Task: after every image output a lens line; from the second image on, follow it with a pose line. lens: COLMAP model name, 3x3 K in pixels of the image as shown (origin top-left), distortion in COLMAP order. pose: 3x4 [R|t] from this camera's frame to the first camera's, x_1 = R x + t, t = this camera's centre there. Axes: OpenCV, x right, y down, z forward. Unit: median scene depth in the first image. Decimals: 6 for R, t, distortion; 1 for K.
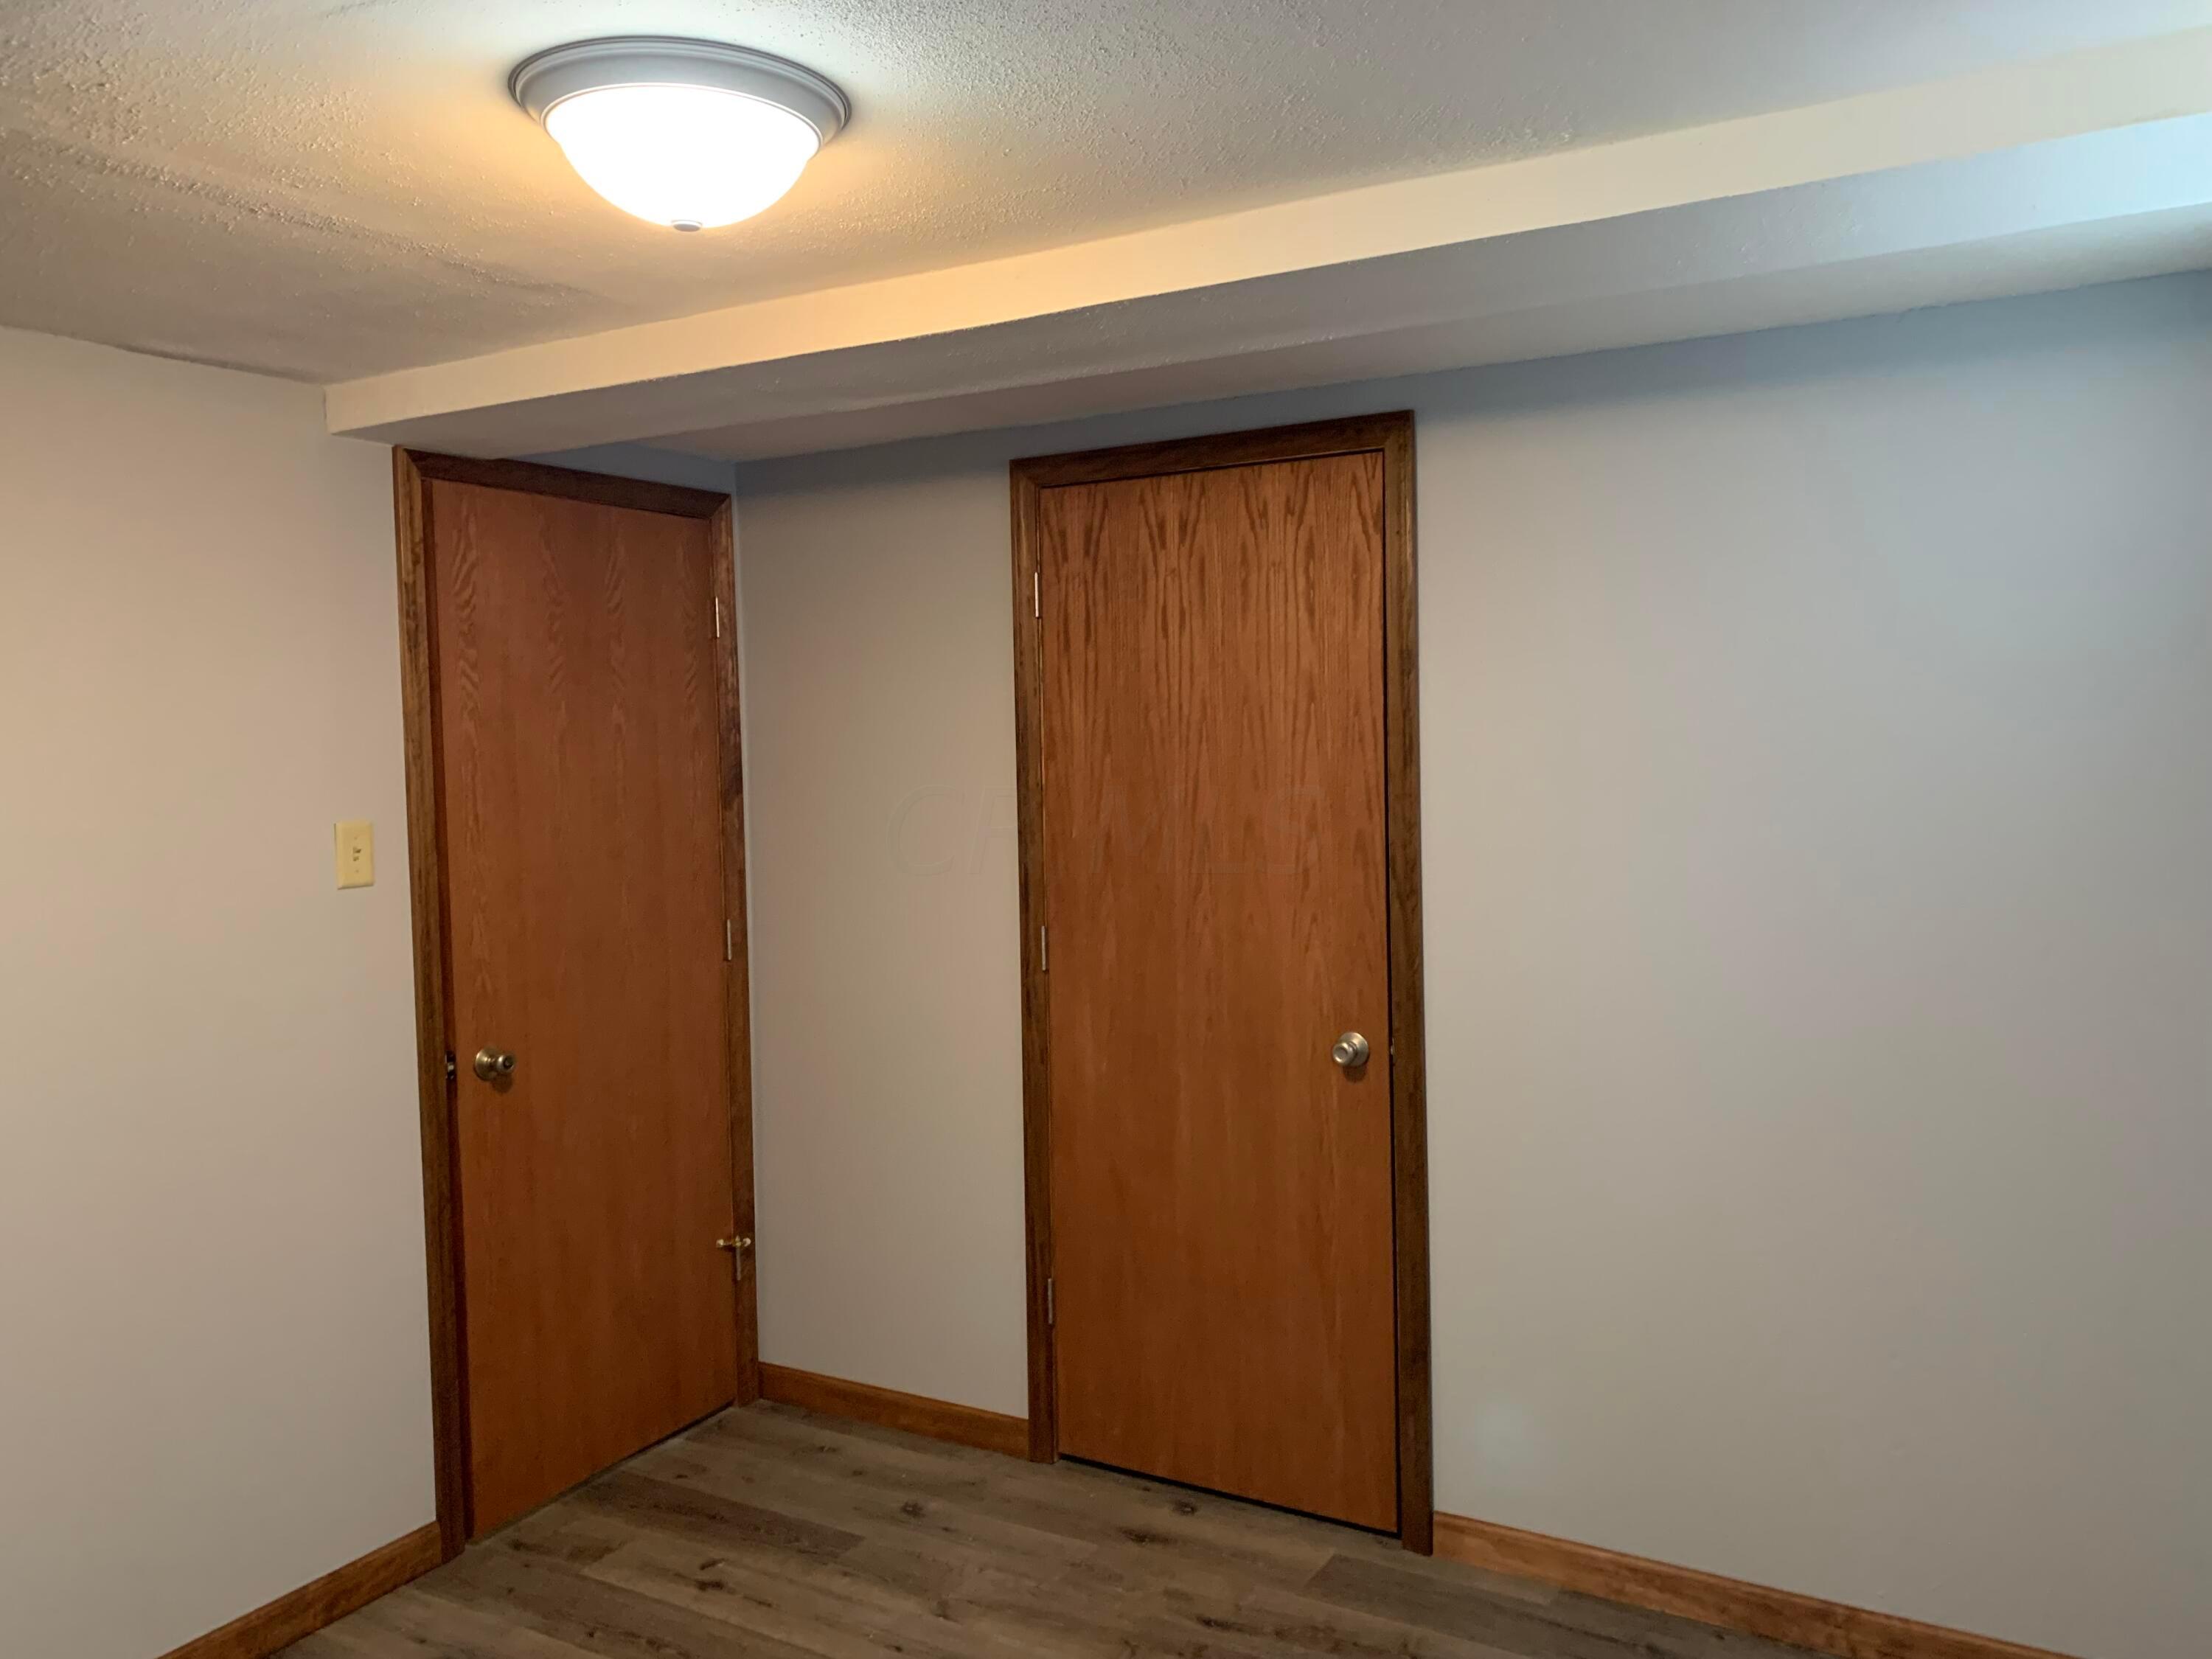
lens RADIAL K [[1689.0, 0, 1102.9], [0, 1689.0, 833.7], [0, 0, 1]] dist [0.053176, -0.064393]
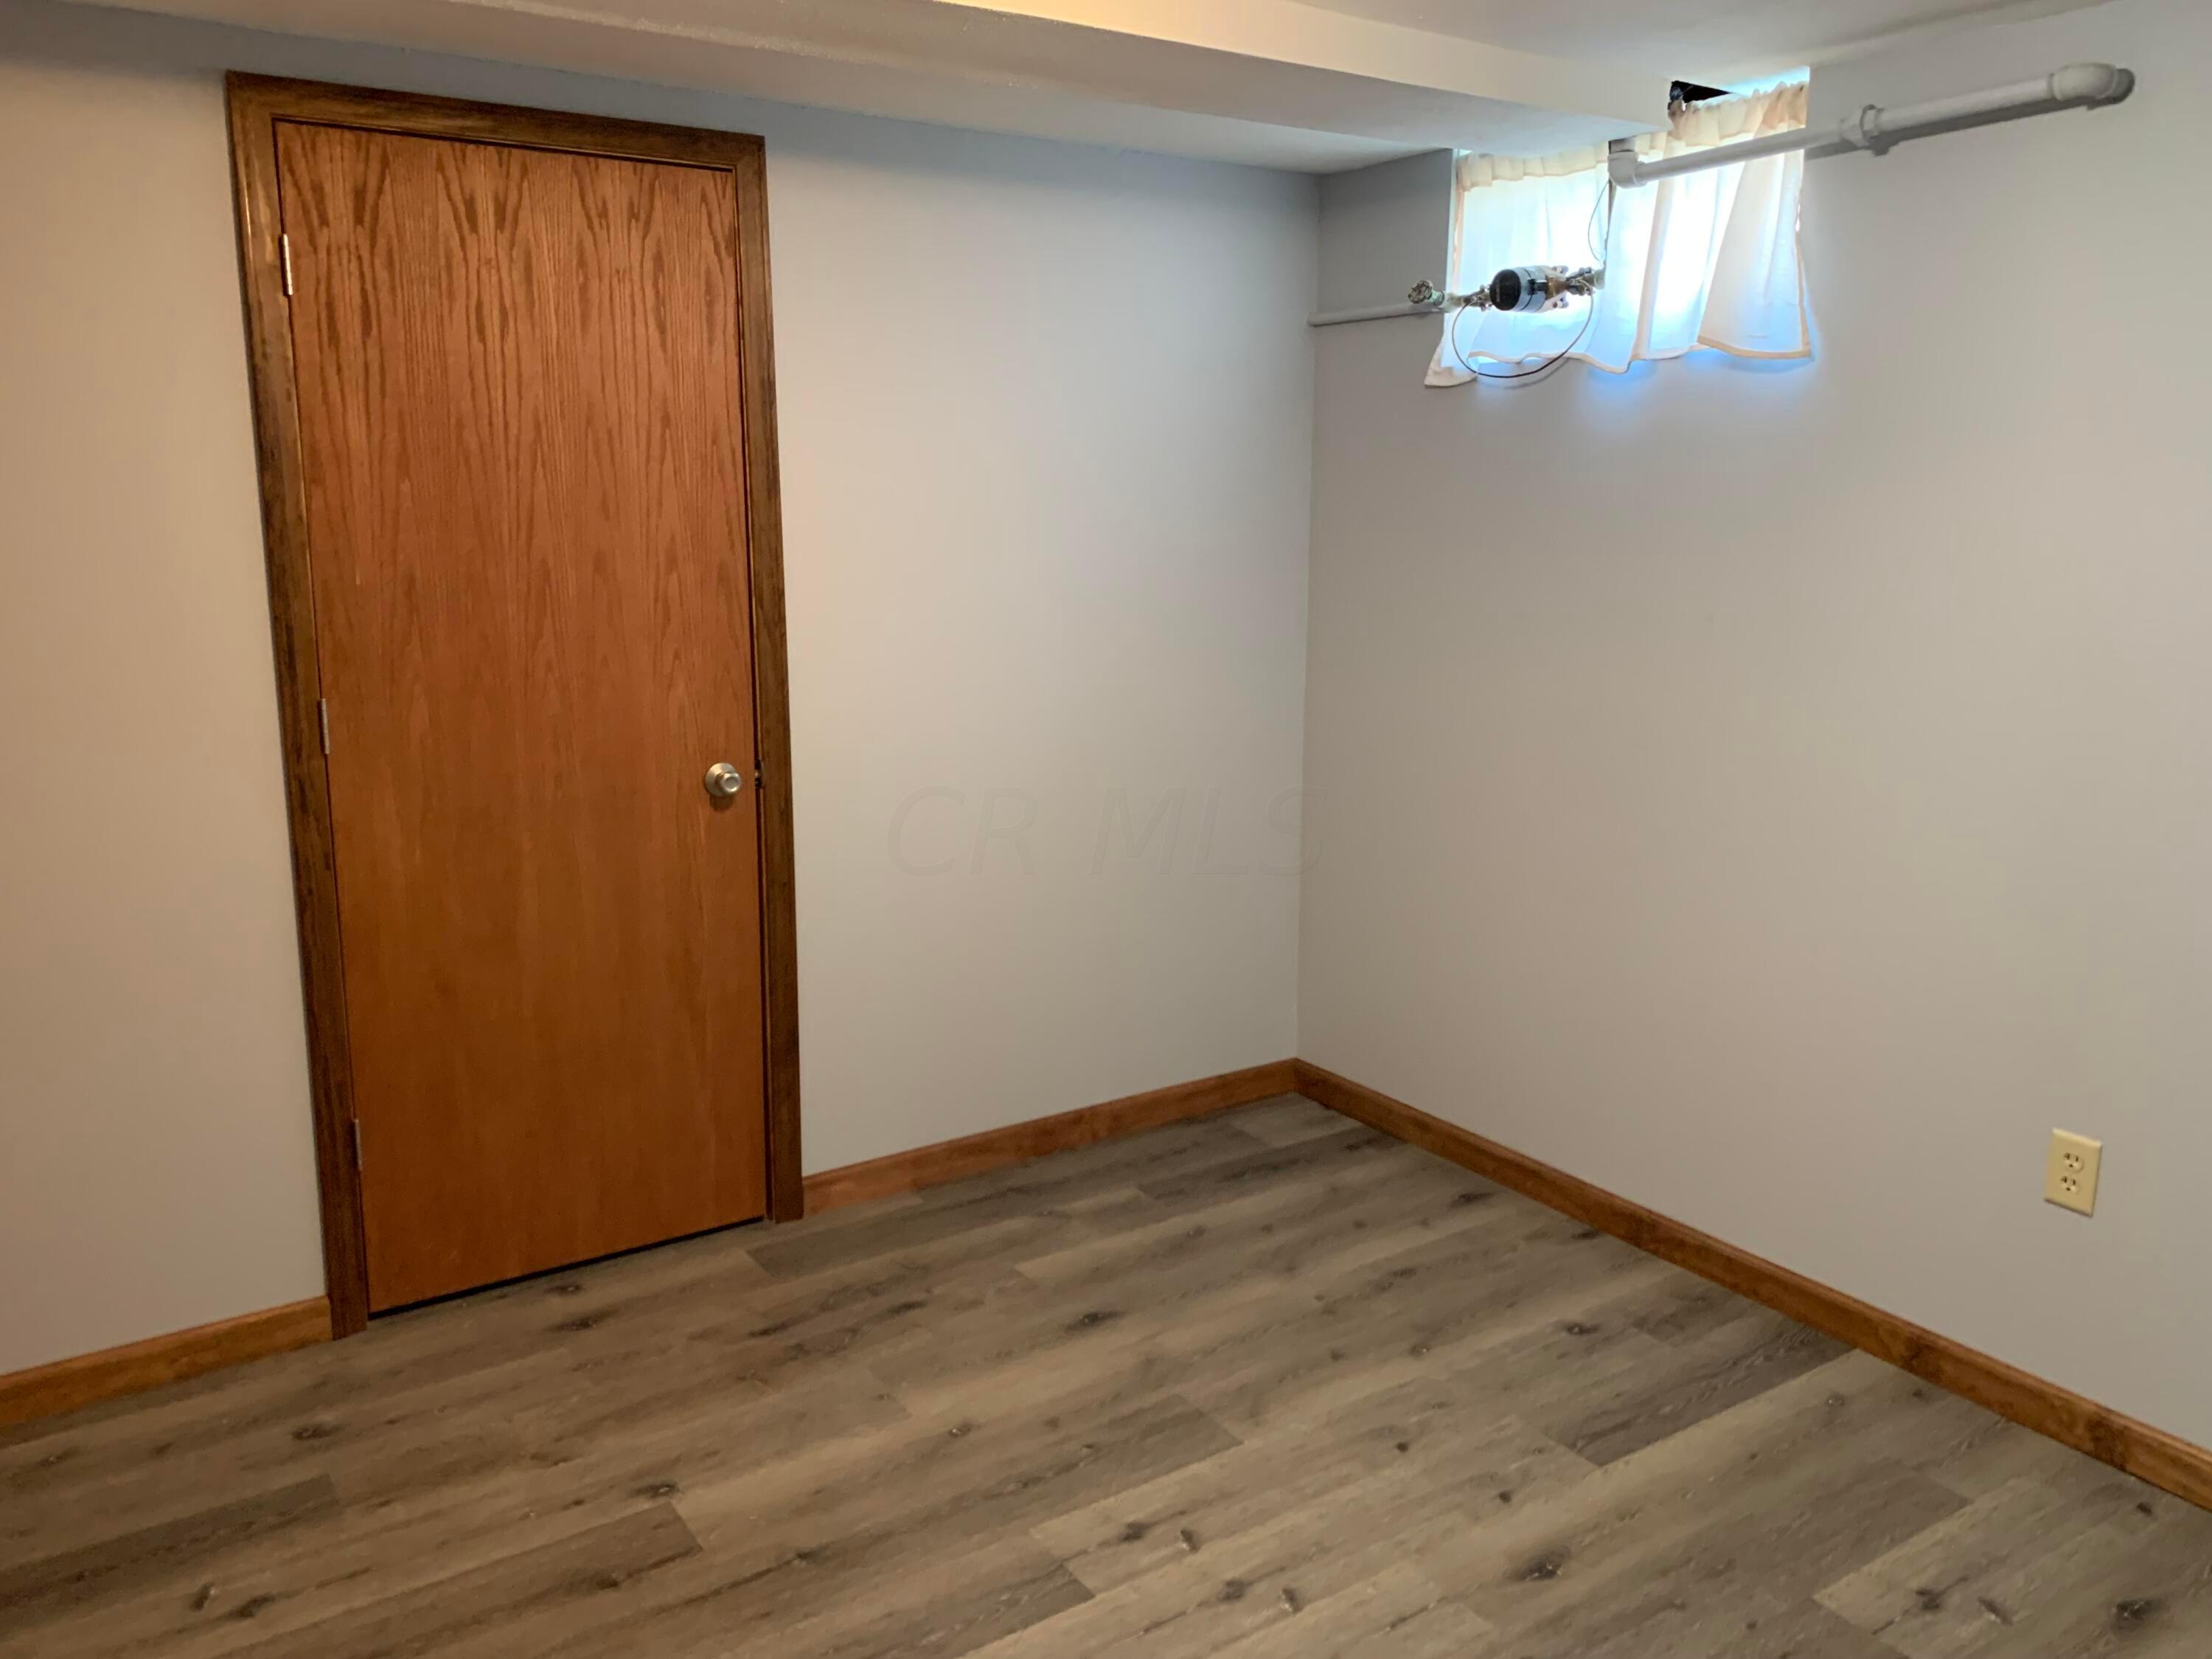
lens RADIAL K [[1689.0, 0, 1099.6], [0, 1689.0, 833.8], [0, 0, 1]] dist [0.053176, -0.064393]
pose [[0.430651, -0.165611, 0.887194, -0.652539], [0.039100, 0.985521, 0.164986, -0.000085], [-0.901671, -0.036362, 0.430891, 0.345071]]
